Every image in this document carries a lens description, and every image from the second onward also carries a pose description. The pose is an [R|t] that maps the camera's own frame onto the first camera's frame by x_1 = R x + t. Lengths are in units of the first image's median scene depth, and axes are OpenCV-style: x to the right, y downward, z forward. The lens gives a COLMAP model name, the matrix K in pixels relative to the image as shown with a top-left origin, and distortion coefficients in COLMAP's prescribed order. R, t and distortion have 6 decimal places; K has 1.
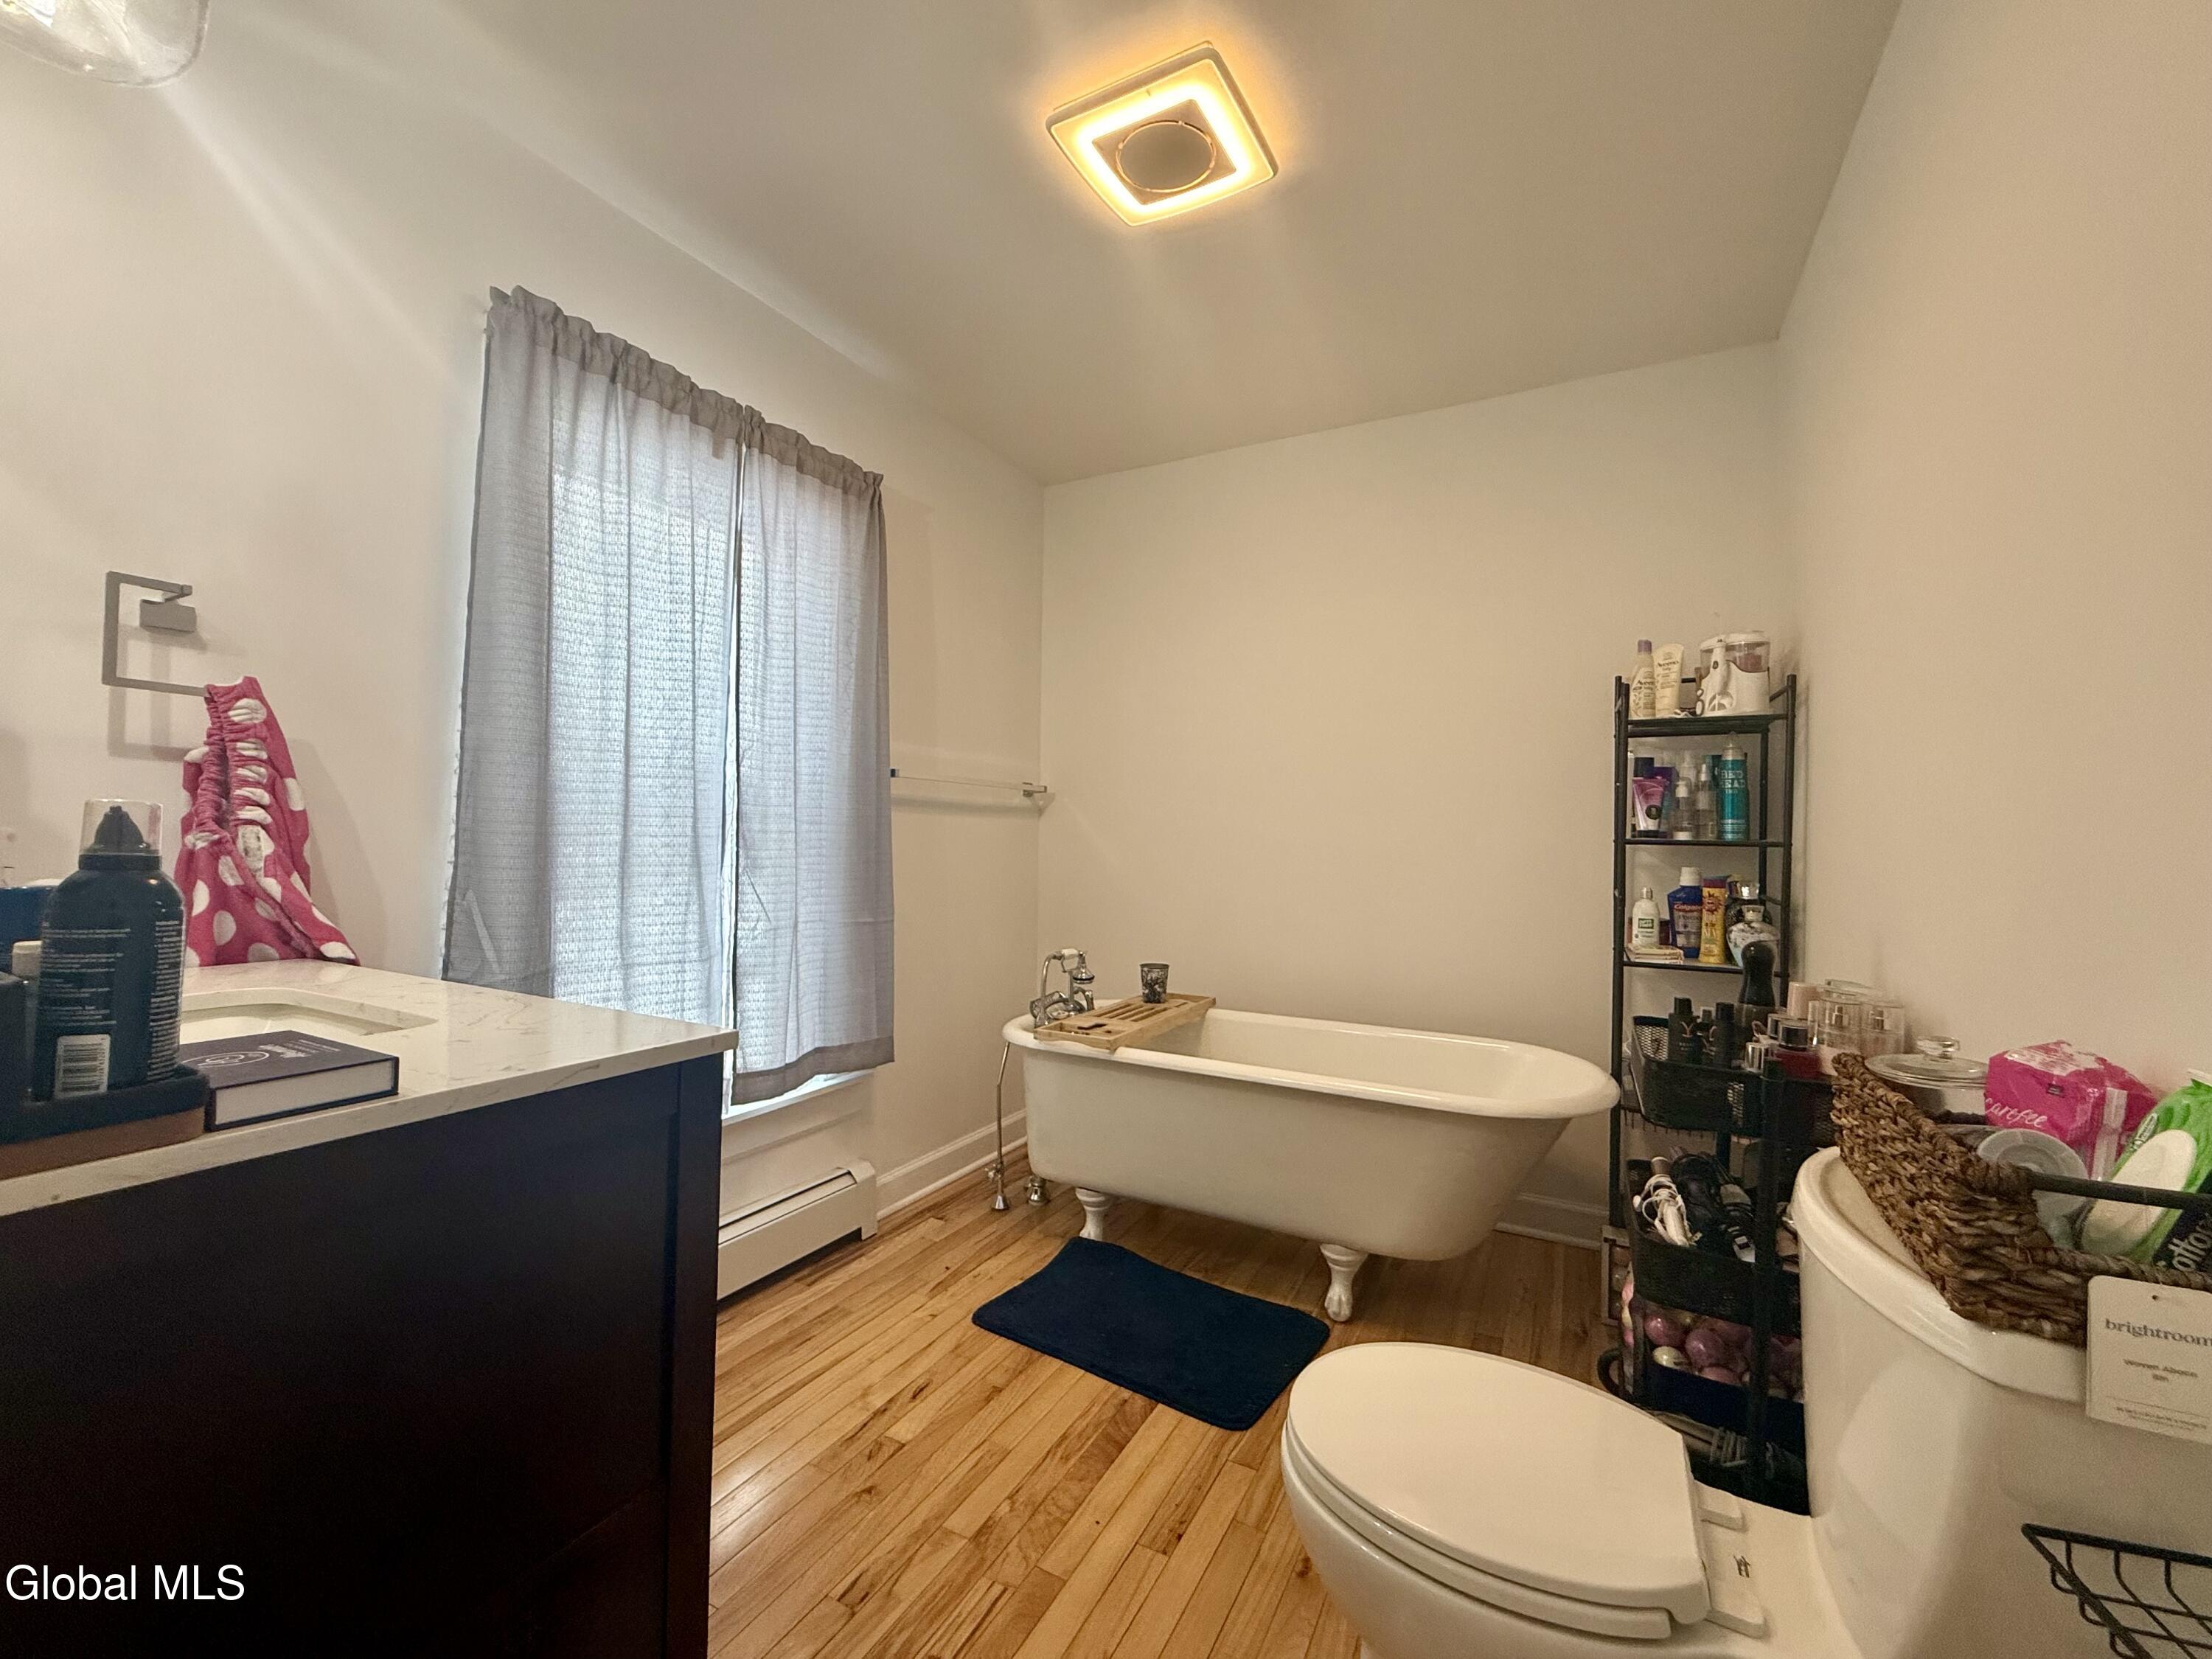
lens RADIAL K [[903.3, 0, 1104.7], [0, 903.3, 836.4], [0, 0, 1]] dist [0.001302, -0.000195]
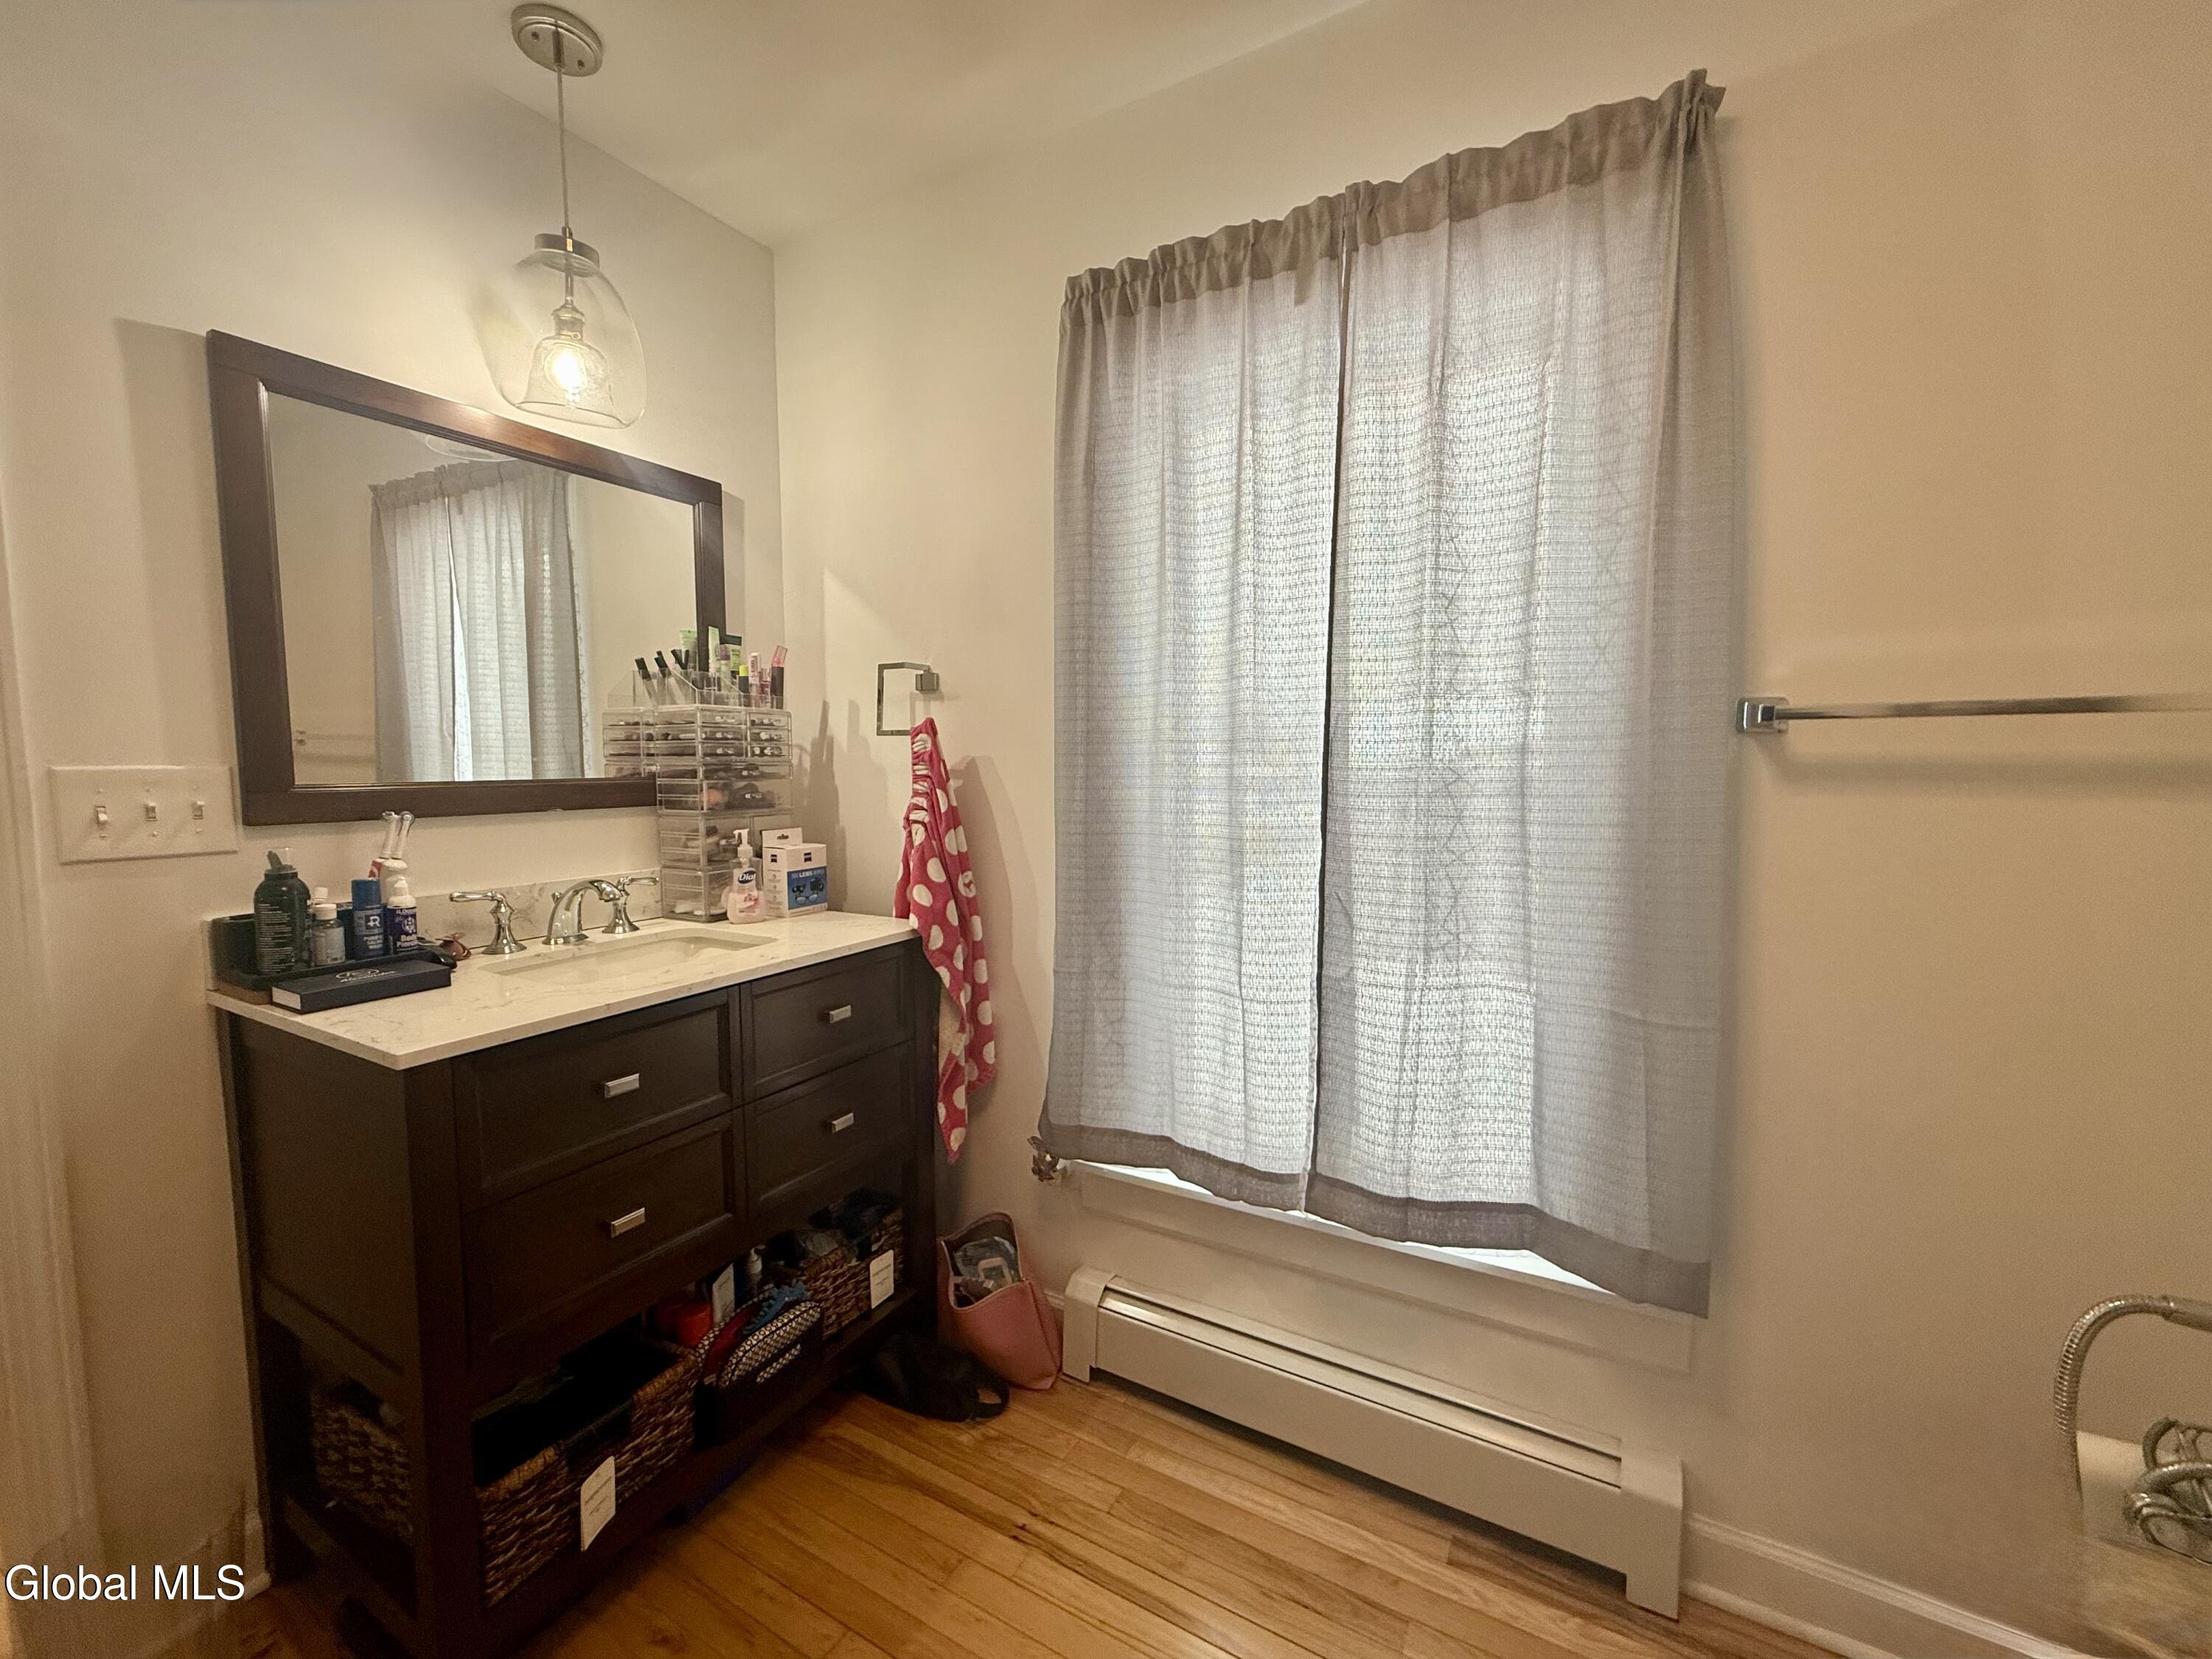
lens RADIAL K [[903.3, 0, 1105.5], [0, 903.3, 830.4], [0, 0, 1]] dist [0.001302, -0.000195]
pose [[-0.029200, 0.060649, -0.997732, 0.277714], [0.011355, 0.998113, 0.060340, -0.049770], [0.999509, -0.009567, -0.029834, 0.795854]]
